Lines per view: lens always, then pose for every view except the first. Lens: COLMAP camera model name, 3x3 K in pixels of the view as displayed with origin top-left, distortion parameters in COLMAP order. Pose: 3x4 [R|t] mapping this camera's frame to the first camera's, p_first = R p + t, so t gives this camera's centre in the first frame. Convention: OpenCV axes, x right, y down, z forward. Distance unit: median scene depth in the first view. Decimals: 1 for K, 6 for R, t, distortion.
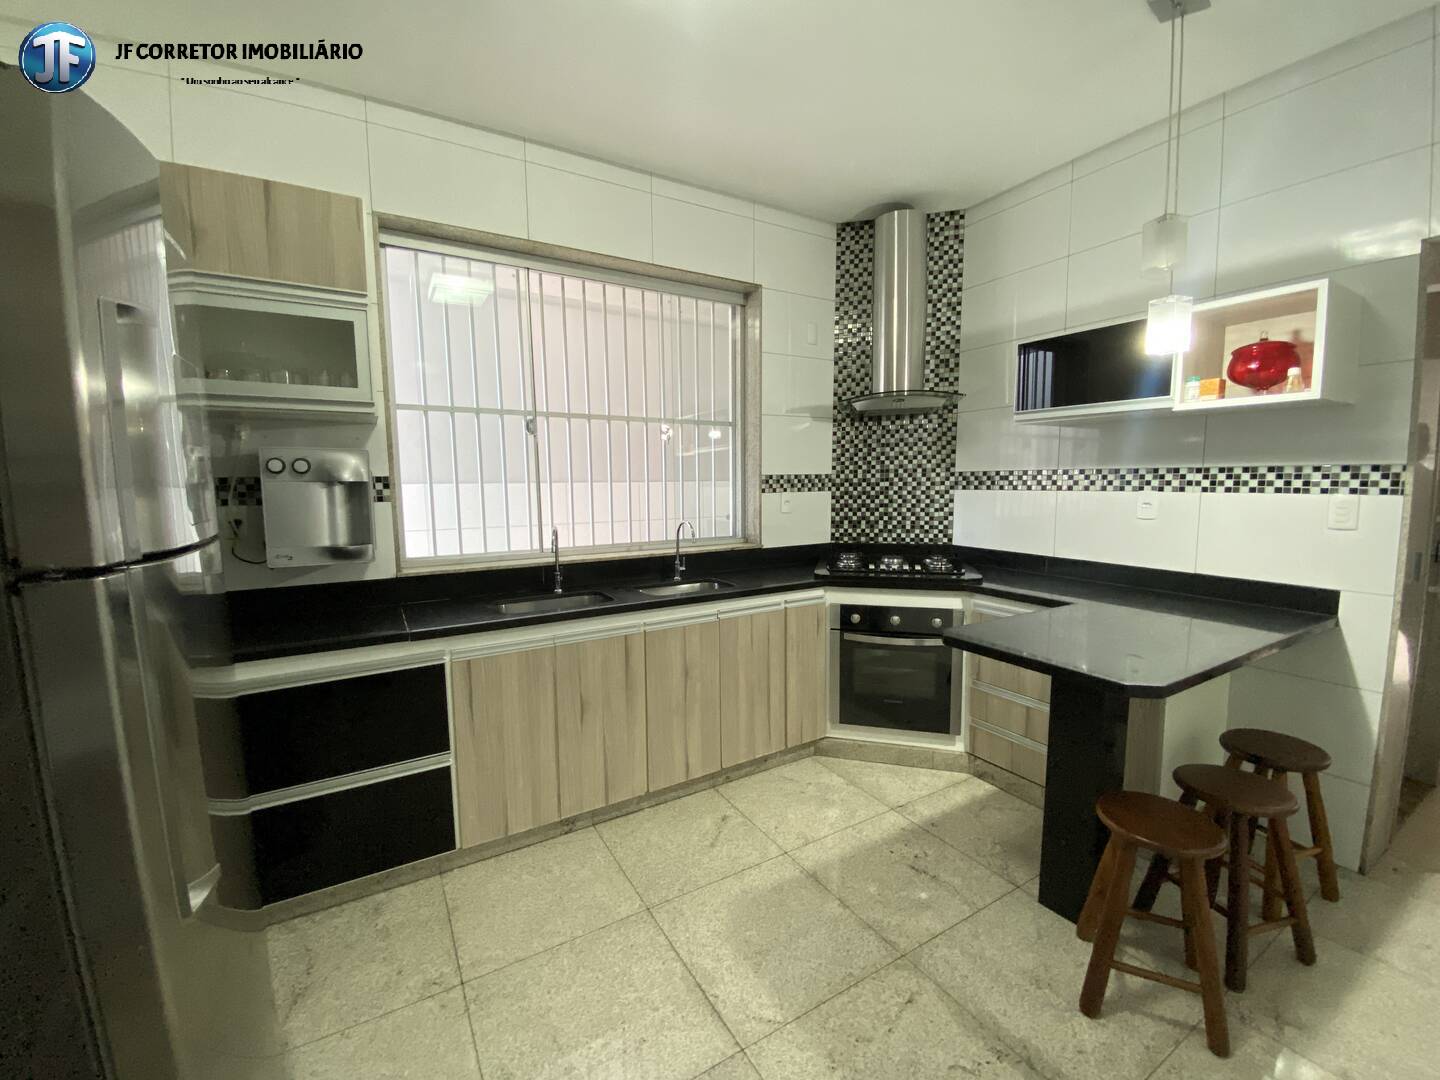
lens RADIAL K [[586.9, 0, 705.1], [0, 586.9, 545.4], [0, 0, 1]] dist [0.004038, -0.013585]
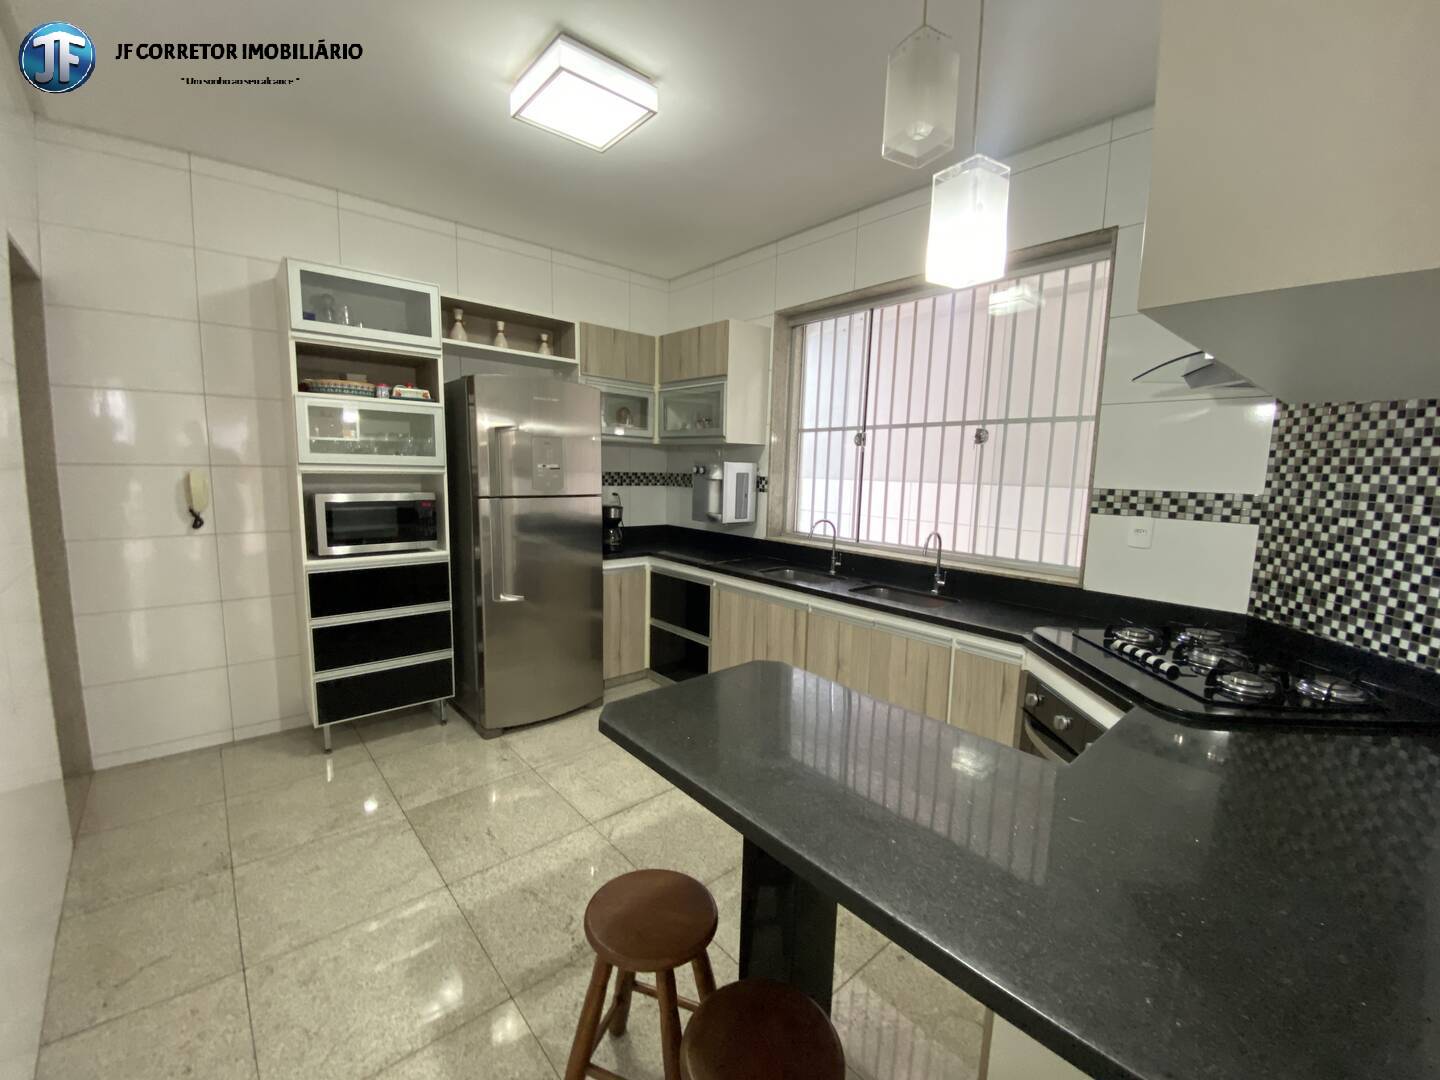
lens RADIAL K [[586.9, 0, 720.9], [0, 586.9, 537.7], [0, 0, 1]] dist [0.004038, -0.013585]
pose [[0.172219, 0.134874, -0.975781, 0.690317], [-0.128007, 0.985247, 0.113590, -0.079404], [0.976706, 0.105344, 0.186943, 0.396336]]
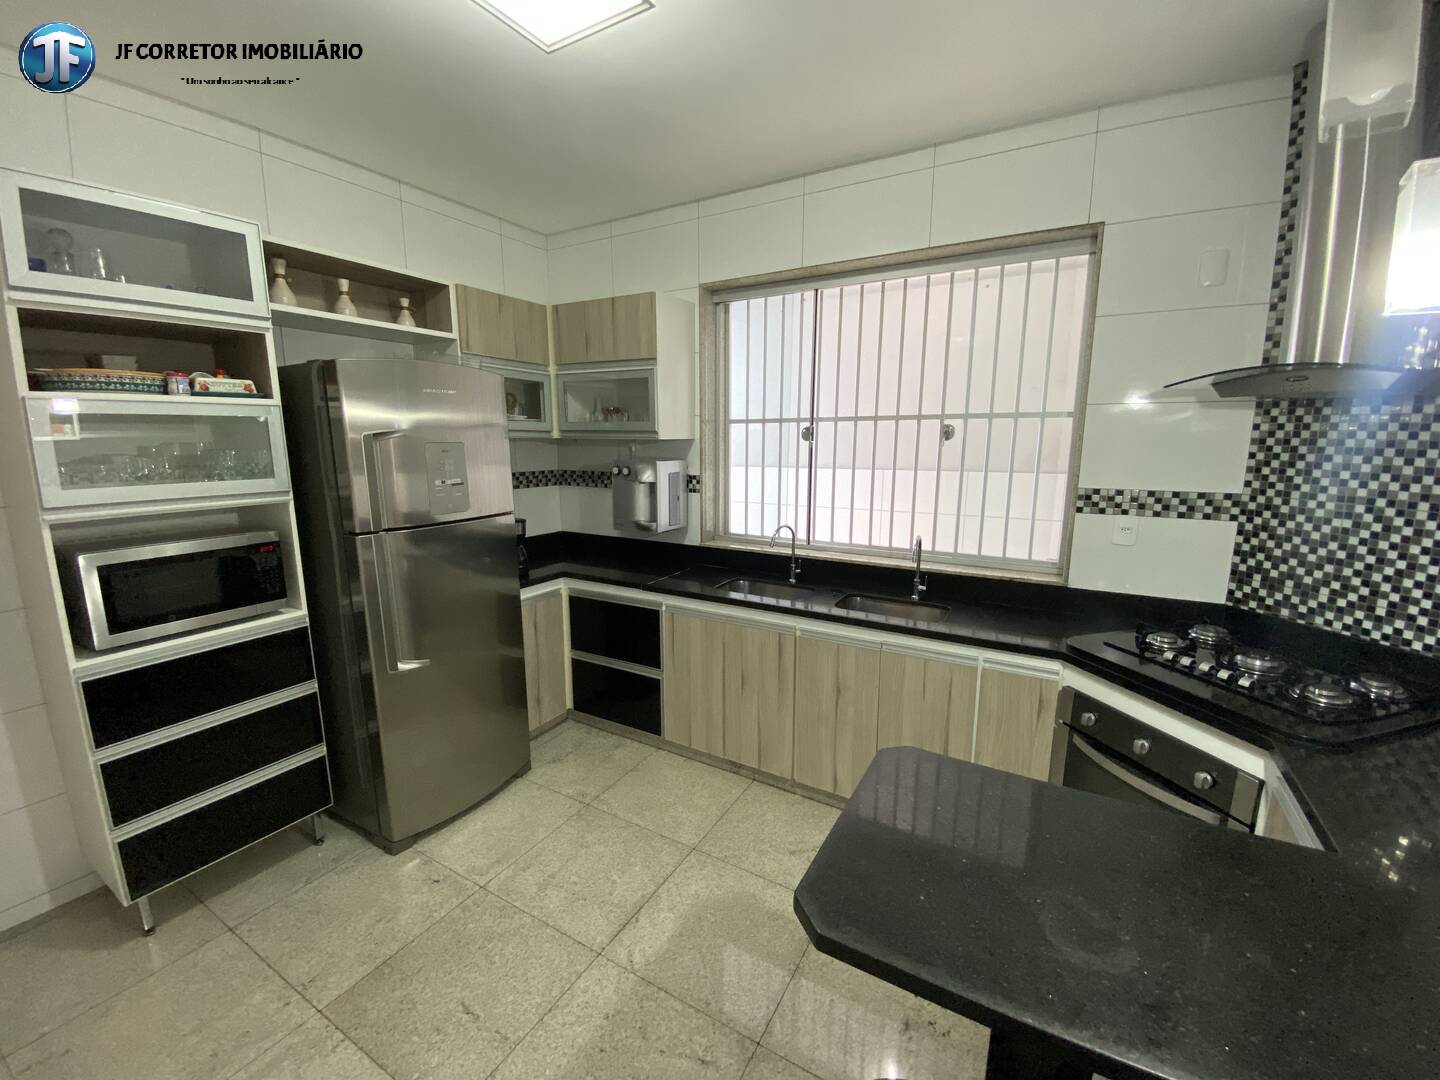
lens RADIAL K [[586.9, 0, 723.2], [0, 586.9, 538.2], [0, 0, 1]] dist [0.004038, -0.013585]
pose [[0.478658, 0.161188, -0.863079, 0.494754], [-0.095675, 0.986726, 0.131219, -0.106056], [0.872773, 0.019765, 0.487726, 0.243860]]
